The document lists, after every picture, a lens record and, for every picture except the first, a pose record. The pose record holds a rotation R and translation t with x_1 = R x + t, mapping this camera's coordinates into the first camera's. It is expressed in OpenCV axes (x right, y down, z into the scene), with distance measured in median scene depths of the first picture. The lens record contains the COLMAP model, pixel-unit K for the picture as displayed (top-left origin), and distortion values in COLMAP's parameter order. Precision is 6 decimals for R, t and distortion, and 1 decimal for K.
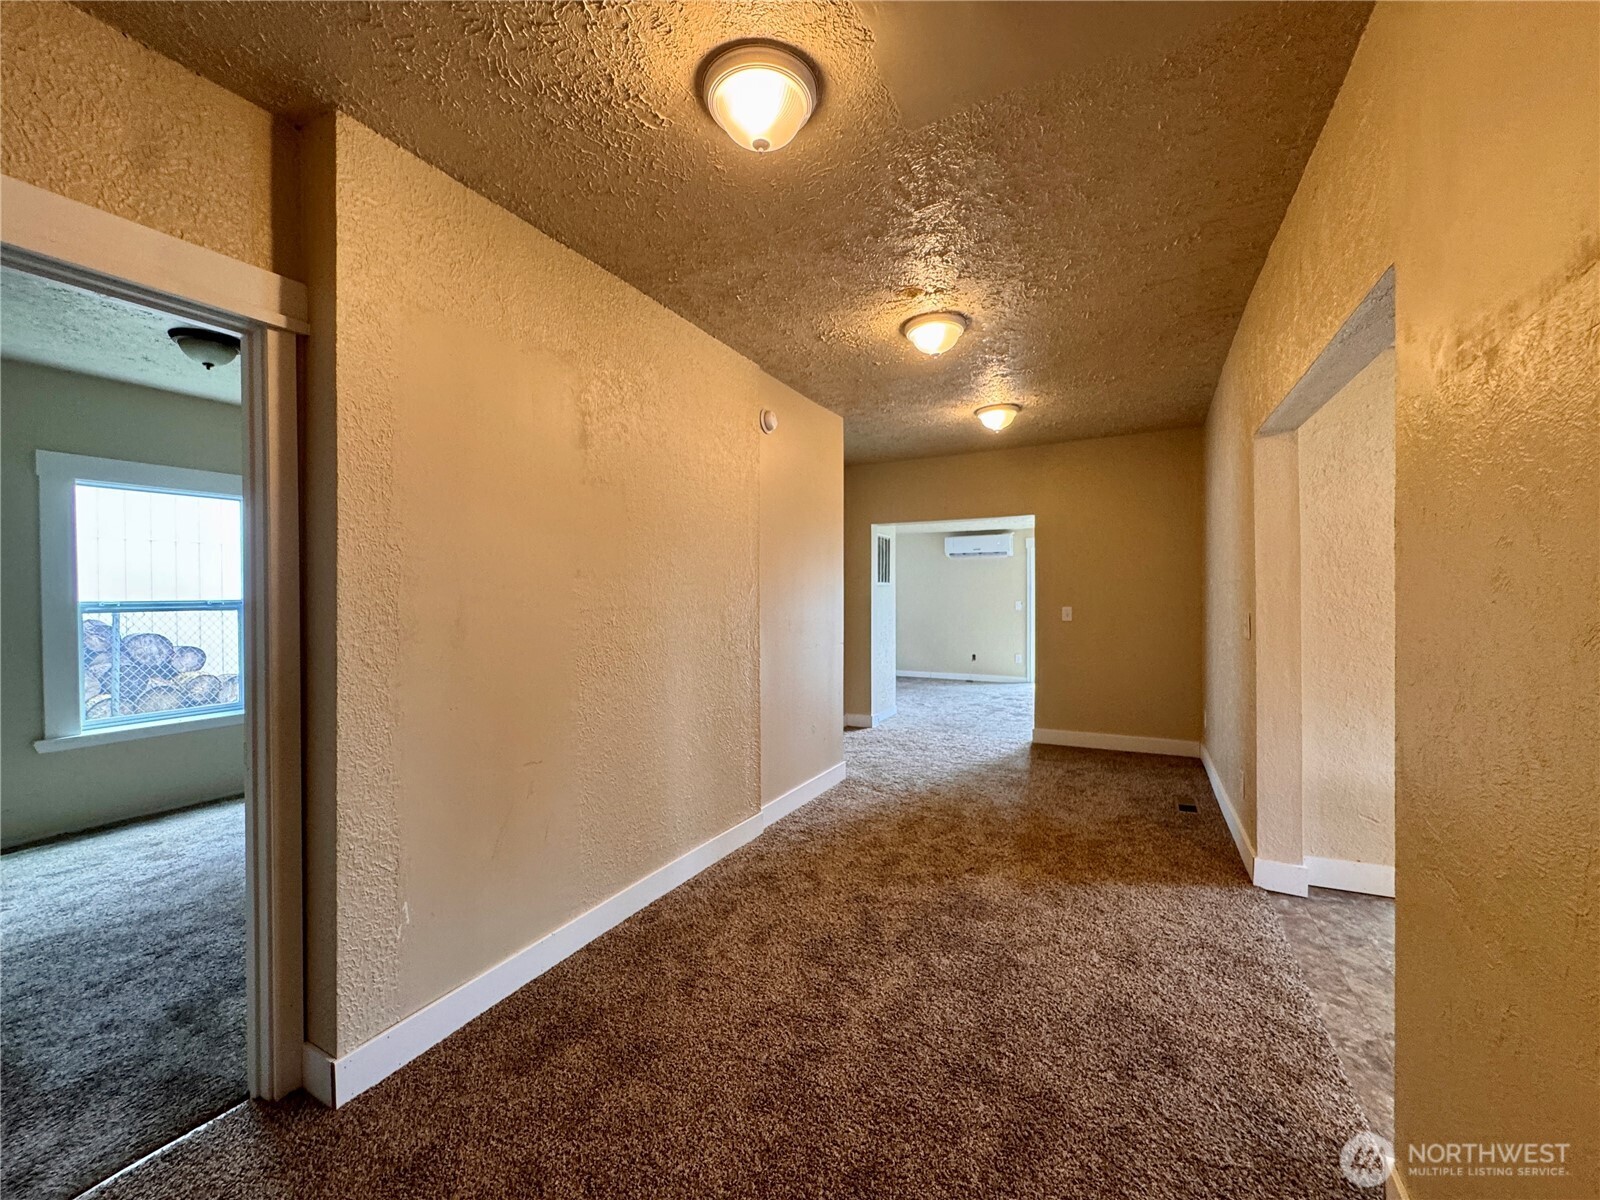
lens RADIAL K [[637.4, 0, 800.6], [0, 637.4, 601.3], [0, 0, 1]] dist [-0.003587, 0.000978]
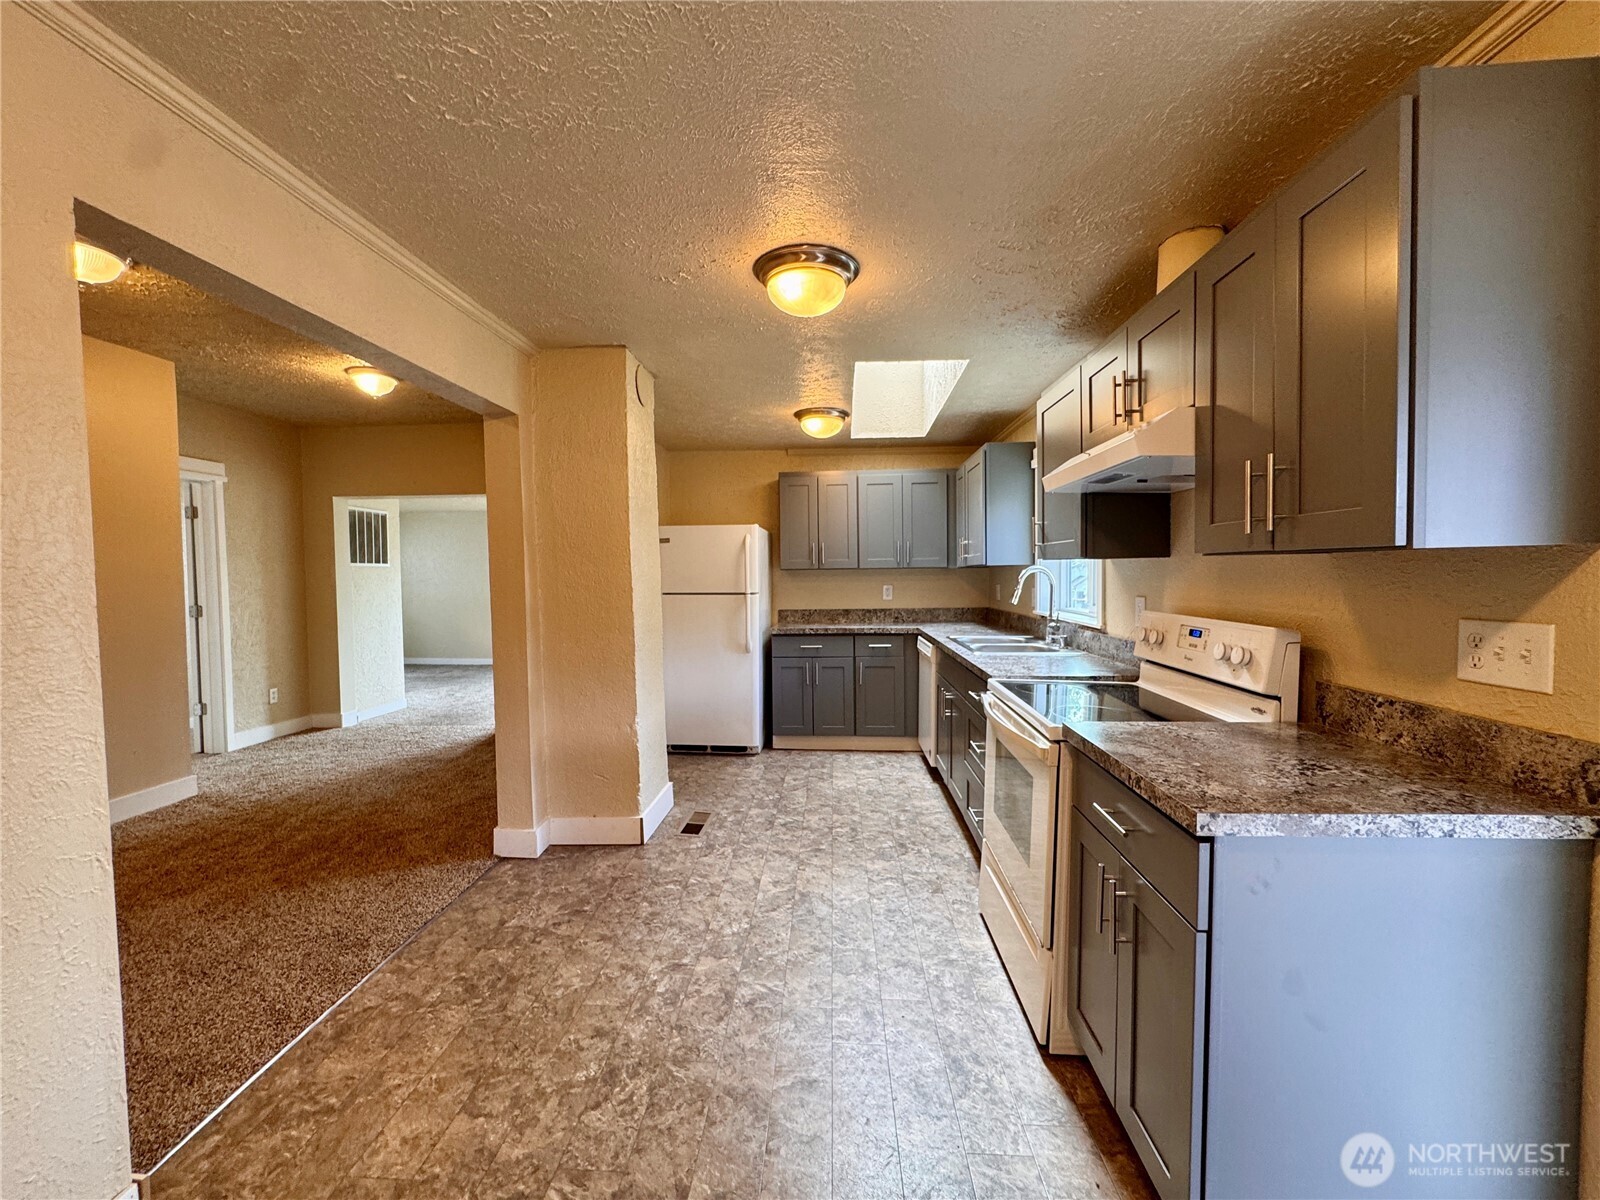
lens RADIAL K [[637.4, 0, 799.4], [0, 637.4, 597.1], [0, 0, 1]] dist [-0.003587, 0.000978]
pose [[0.915072, -0.022830, 0.402643, 0.466307], [0.012836, 0.999539, 0.027503, 0.001613], [-0.403085, -0.019999, 0.914944, -0.089829]]
